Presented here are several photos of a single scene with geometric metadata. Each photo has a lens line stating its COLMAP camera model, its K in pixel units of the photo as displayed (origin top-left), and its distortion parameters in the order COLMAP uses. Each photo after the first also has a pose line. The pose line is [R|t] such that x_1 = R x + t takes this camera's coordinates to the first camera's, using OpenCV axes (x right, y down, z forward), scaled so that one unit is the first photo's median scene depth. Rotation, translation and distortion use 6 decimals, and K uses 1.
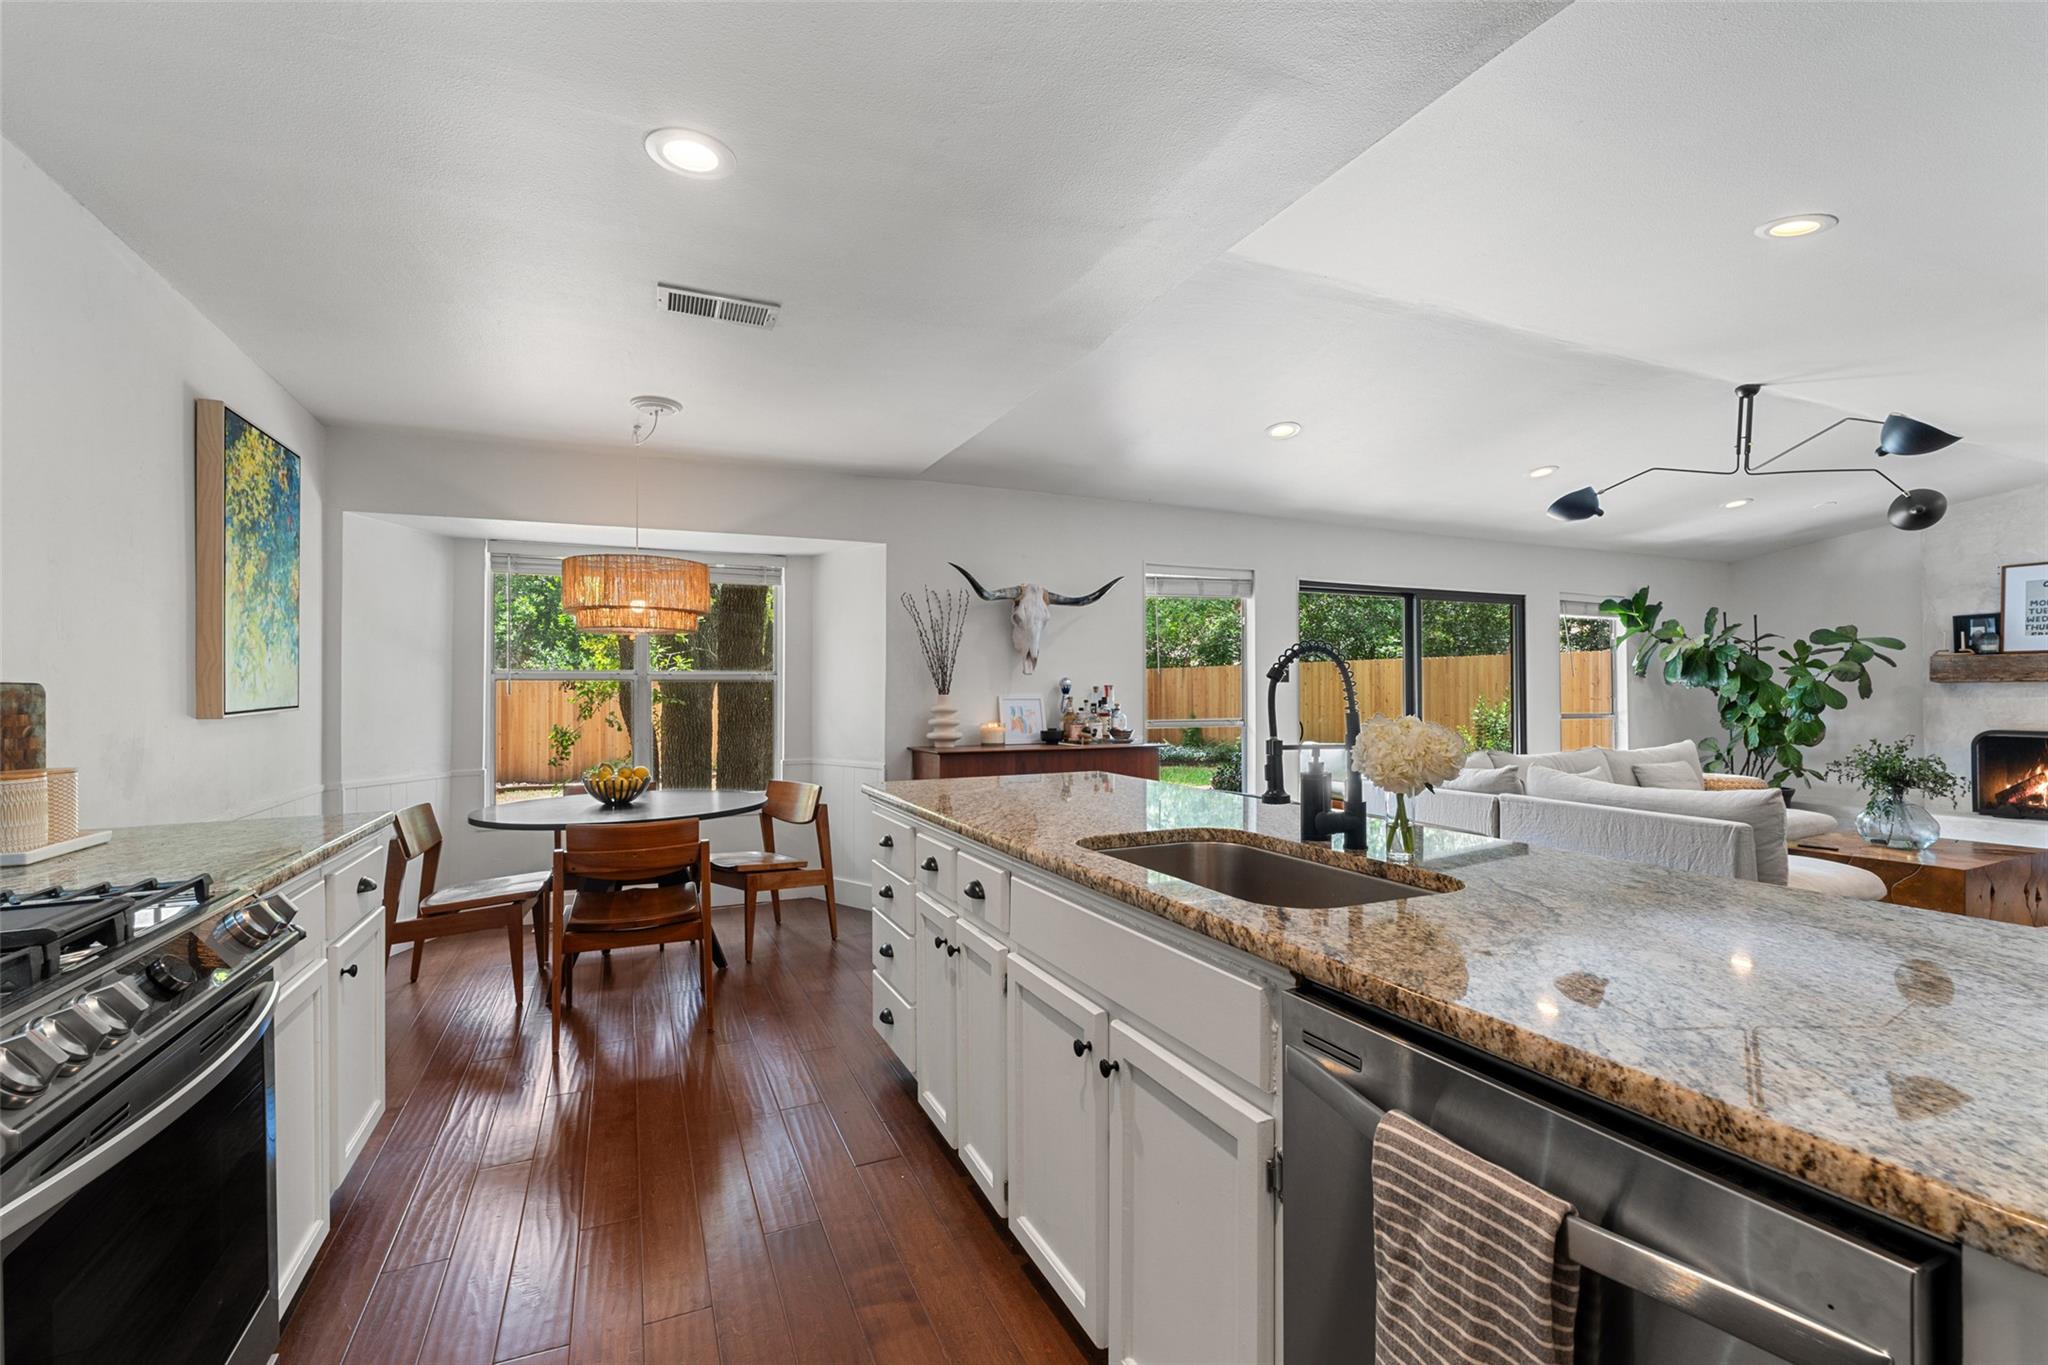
lens RADIAL K [[896.3, 0, 1024.0], [0, 896.3, 682.5], [0, 0, 1]] dist [-0.005128, 0.001360]
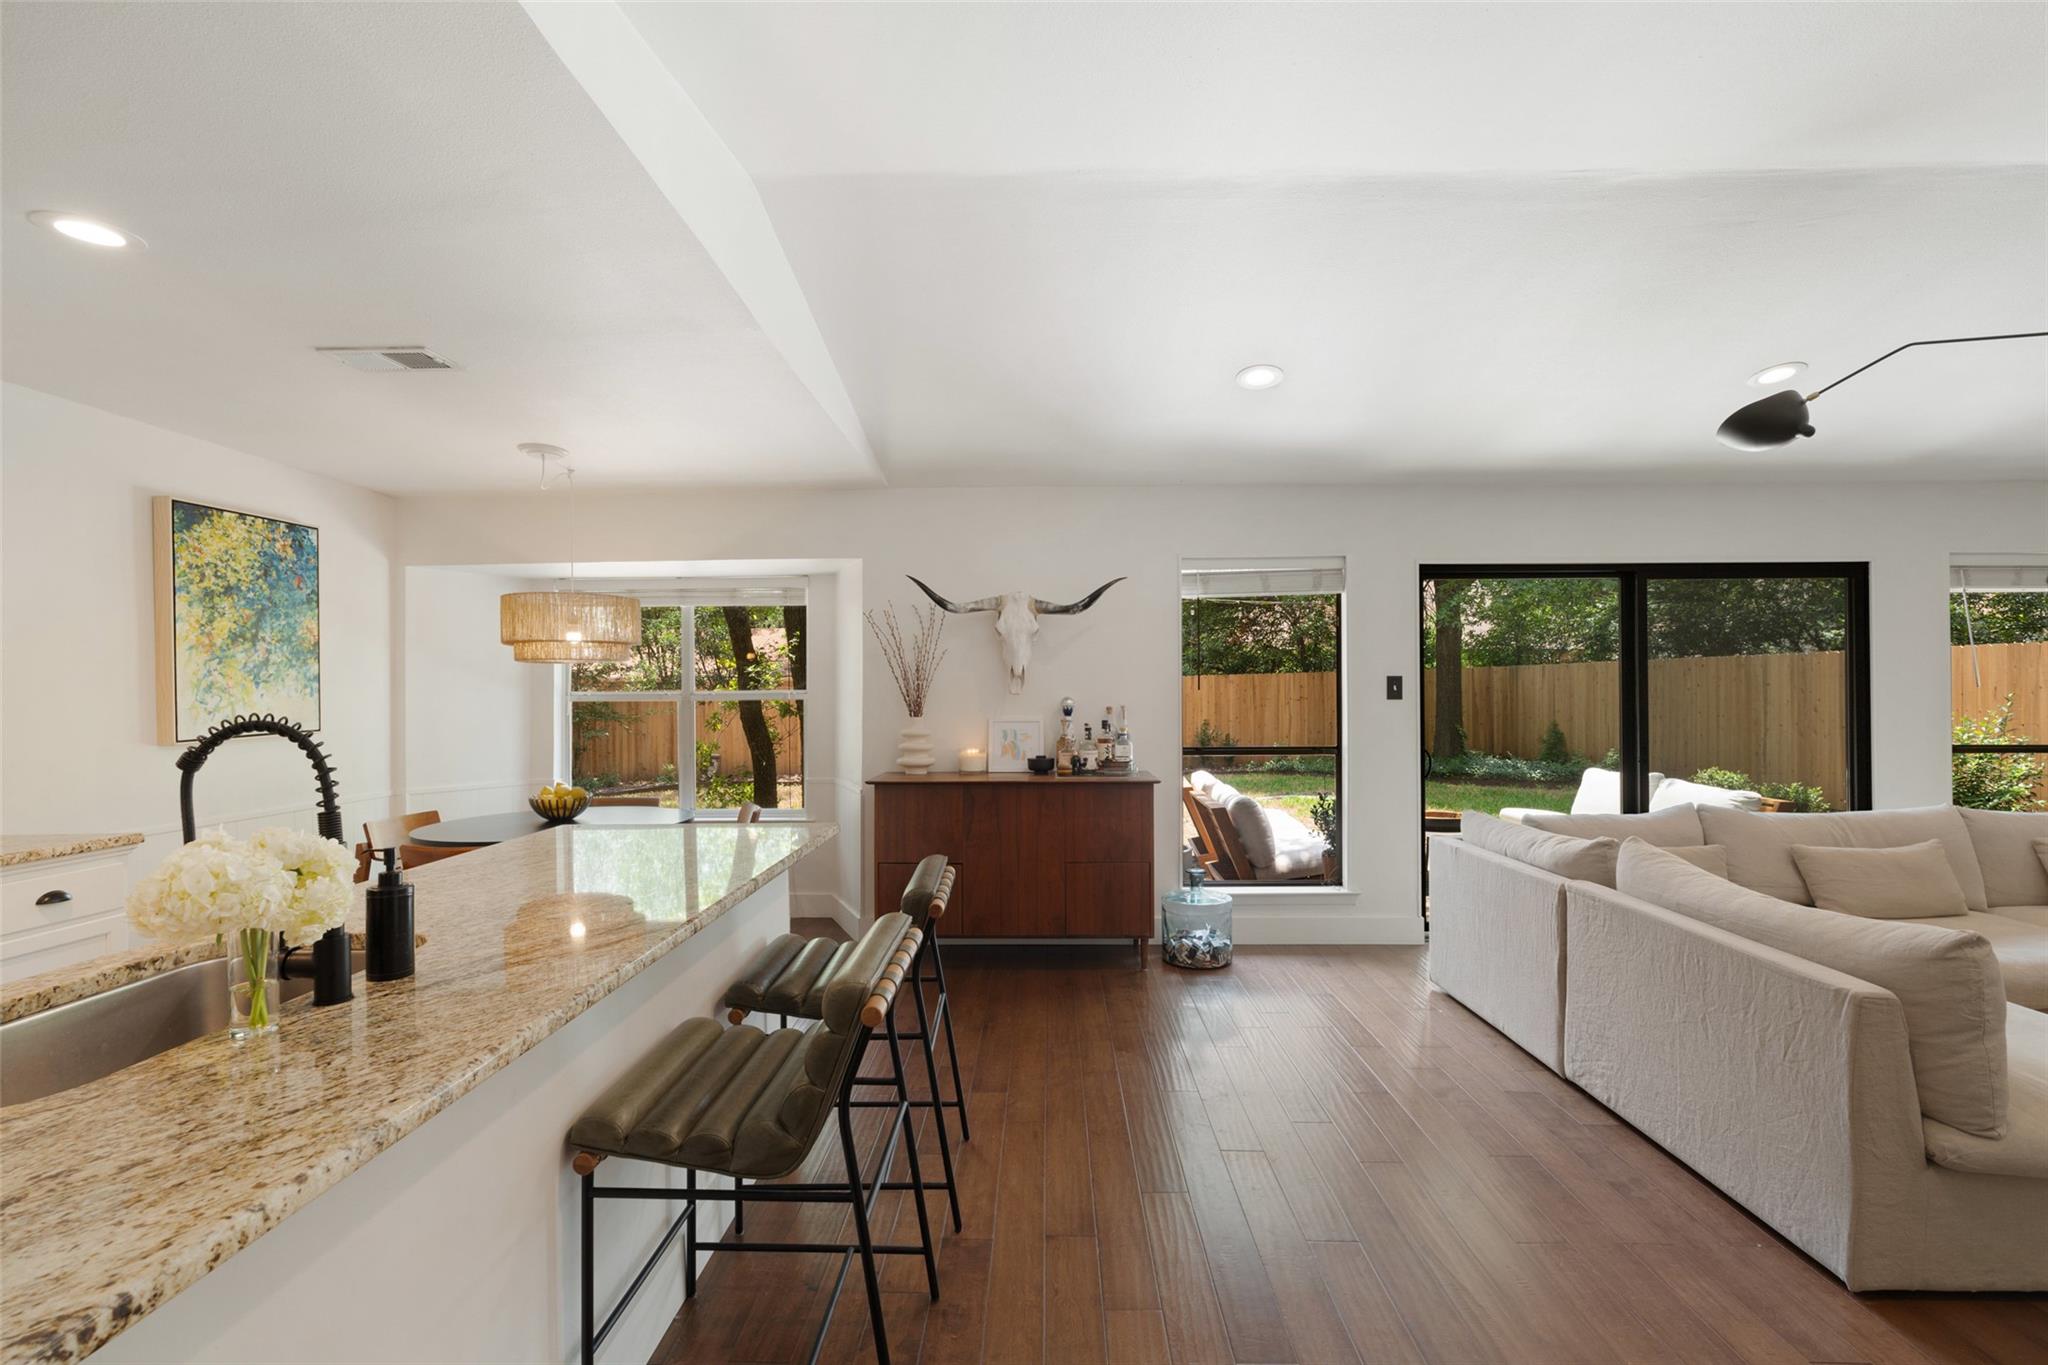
lens RADIAL K [[896.6, 0, 1038.1], [0, 896.6, 674.9], [0, 0, 1]] dist [-0.002767, -0.000342]
pose [[0.899904, -0.009226, -0.435991, 0.456707], [0.007822, 0.999957, -0.005017, -0.025893], [0.436019, 0.001104, 0.899937, 0.232610]]
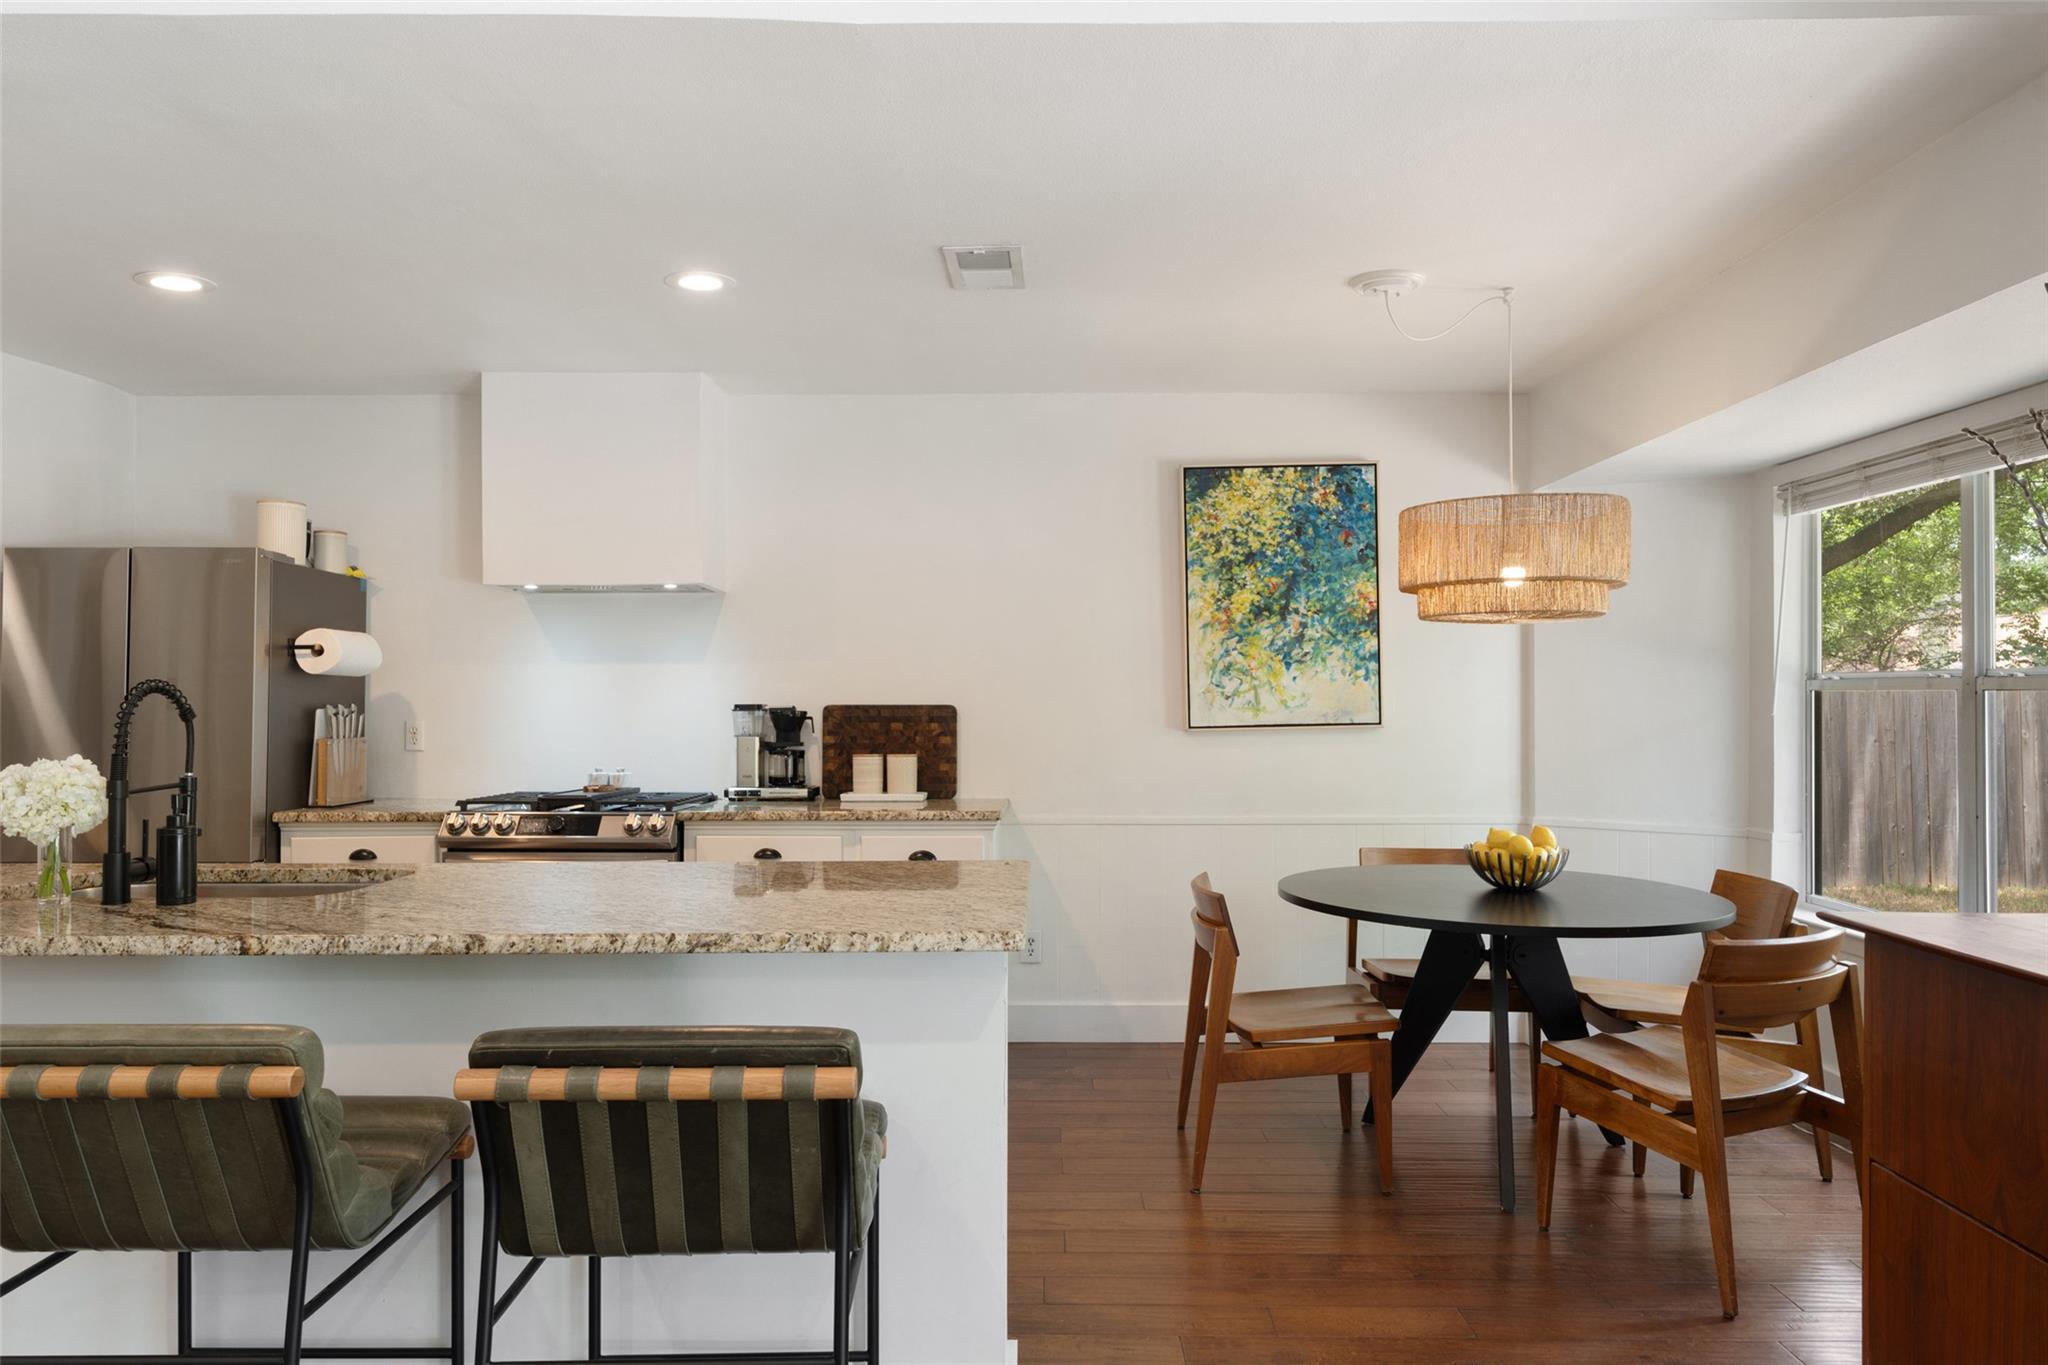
lens RADIAL K [[1288.8, 0, 1025.6], [0, 1288.8, 694.6], [0, 0, 1]] dist [-0.004276, -0.001586]
pose [[-0.424143, 0.004070, -0.905586, 0.442034], [0.013924, 0.999901, -0.002028, -0.004886], [0.905488, -0.013469, -0.424157, 0.900999]]
